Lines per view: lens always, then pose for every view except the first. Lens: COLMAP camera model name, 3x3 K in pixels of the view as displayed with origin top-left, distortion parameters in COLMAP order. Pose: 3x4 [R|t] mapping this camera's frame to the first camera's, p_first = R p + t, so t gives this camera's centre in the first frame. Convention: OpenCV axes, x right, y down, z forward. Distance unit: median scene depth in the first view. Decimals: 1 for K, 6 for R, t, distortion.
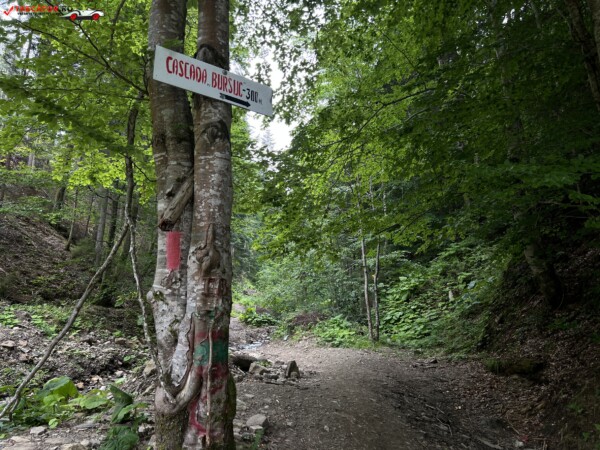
lens RADIAL K [[440.6, 0, 300.0], [0, 440.6, 225.0], [0, 0, 1]] dist [0.044637, -0.045887]
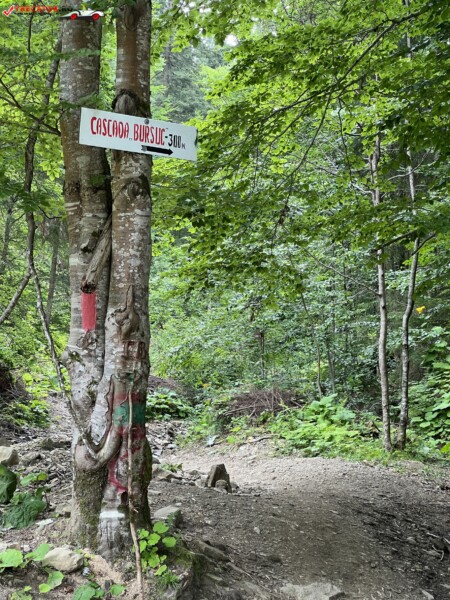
lens RADIAL K [[1311.1, 0, 225.0], [0, 1311.1, 300.0], [0, 0, 1]] dist [-0.309762, 8.433474]
pose [[0.999116, 0.031023, -0.028370, 0.085738], [-0.027236, 0.991747, 0.125283, -0.328442], [0.032022, -0.124400, 0.991715, -1.803199]]
